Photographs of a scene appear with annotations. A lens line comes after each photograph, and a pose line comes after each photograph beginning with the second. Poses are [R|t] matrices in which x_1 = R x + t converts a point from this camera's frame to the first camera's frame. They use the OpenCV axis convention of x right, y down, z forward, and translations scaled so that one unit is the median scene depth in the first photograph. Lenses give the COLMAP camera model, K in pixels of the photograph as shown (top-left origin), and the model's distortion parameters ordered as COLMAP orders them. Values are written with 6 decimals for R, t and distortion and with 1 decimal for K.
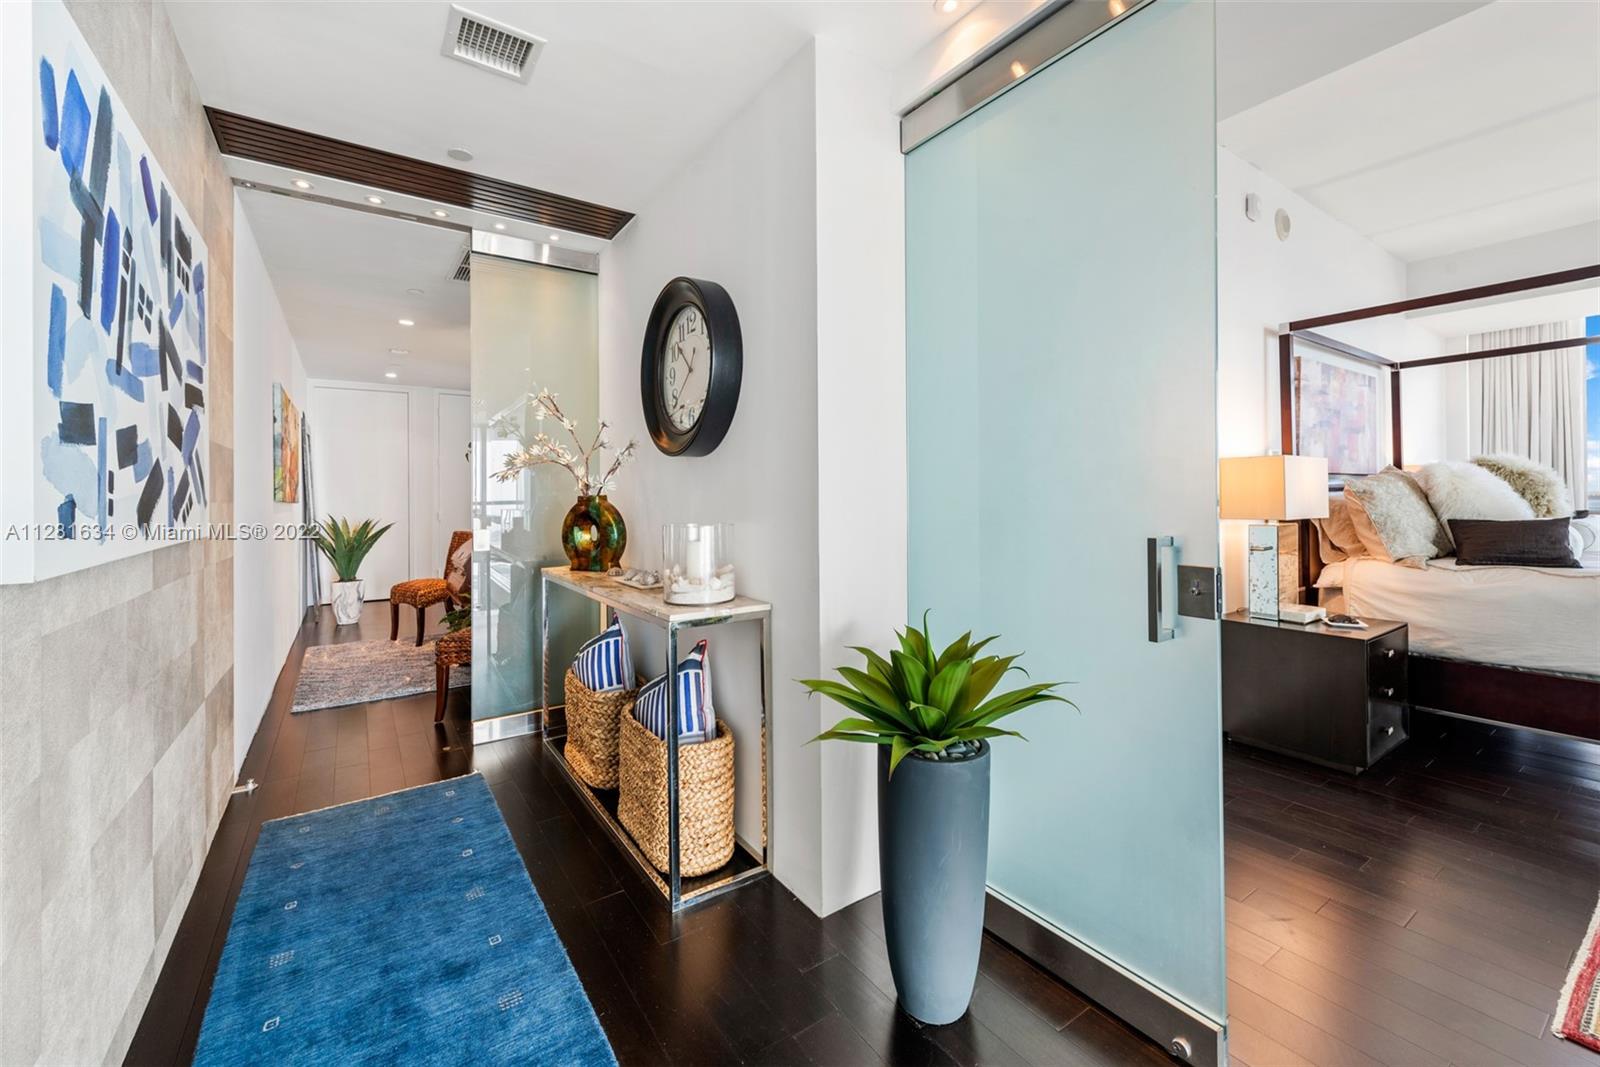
lens RADIAL K [[652.1, 0, 809.0], [0, 652.1, 501.9], [0, 0, 1]] dist [0.010858, -0.001365]
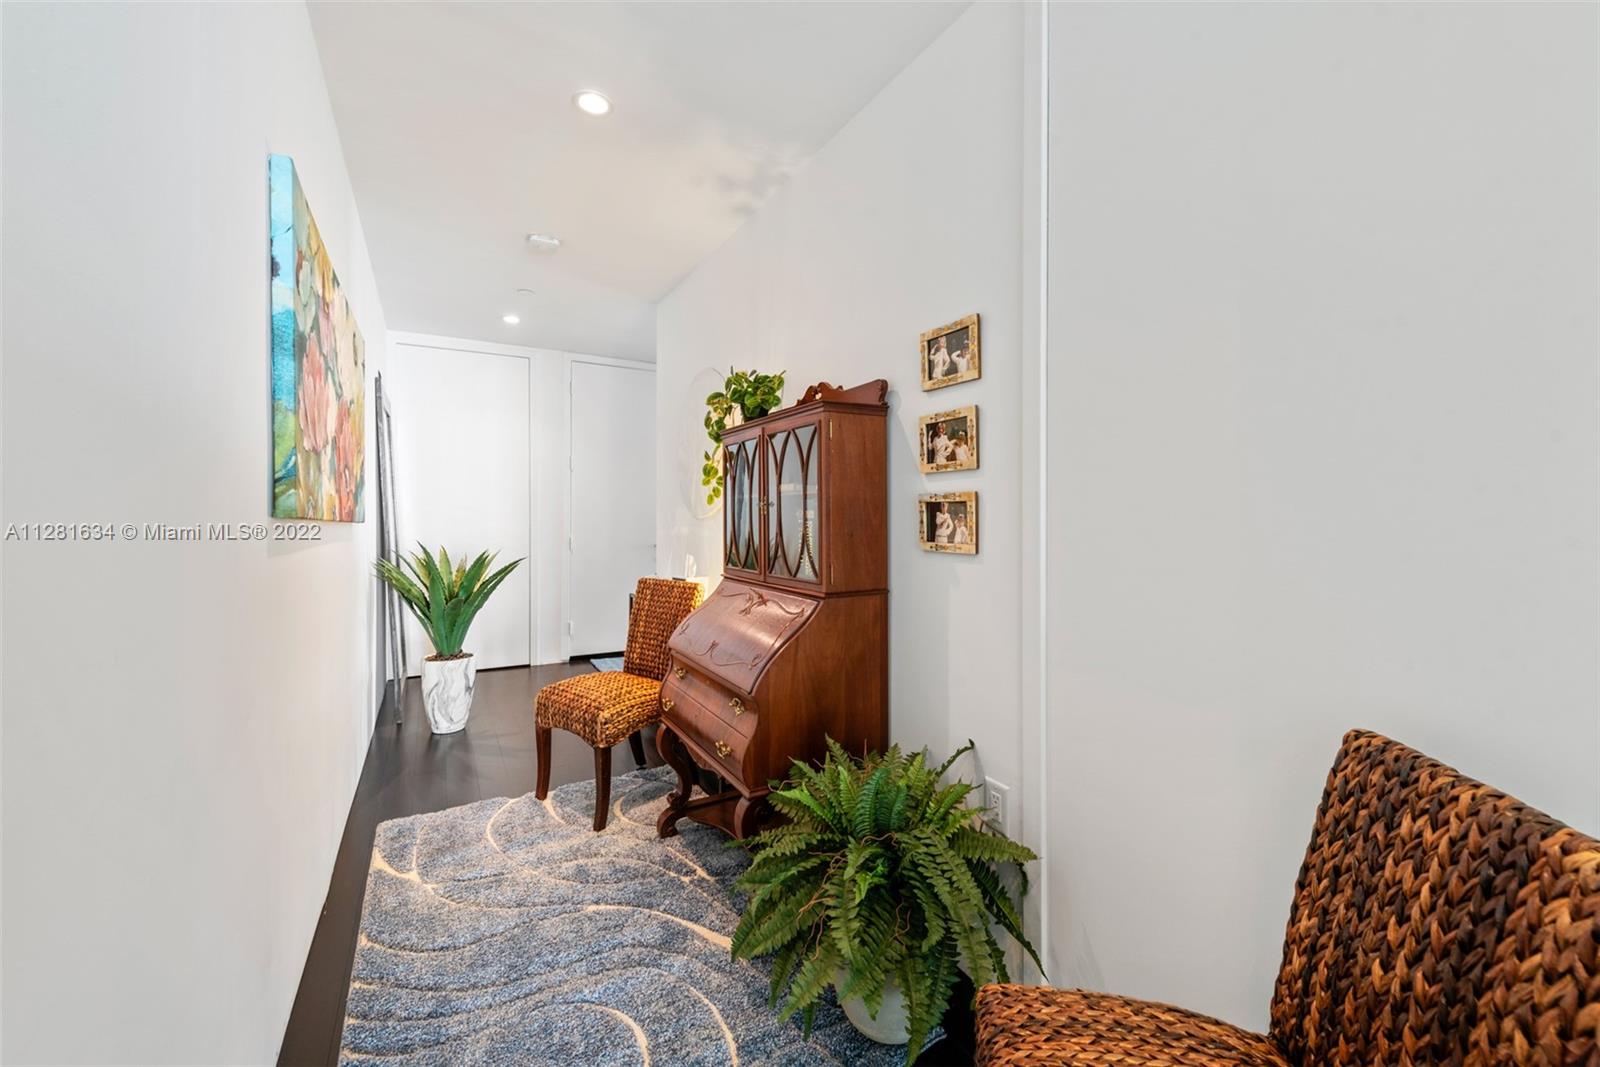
lens RADIAL K [[652.1, 0, 802.0], [0, 652.1, 530.9], [0, 0, 1]] dist [0.010858, -0.001365]
pose [[0.995415, 0.010757, -0.095048, -0.340801], [-0.009636, 0.999879, 0.012246, -0.001374], [0.095168, -0.011274, 0.995397, 0.456782]]
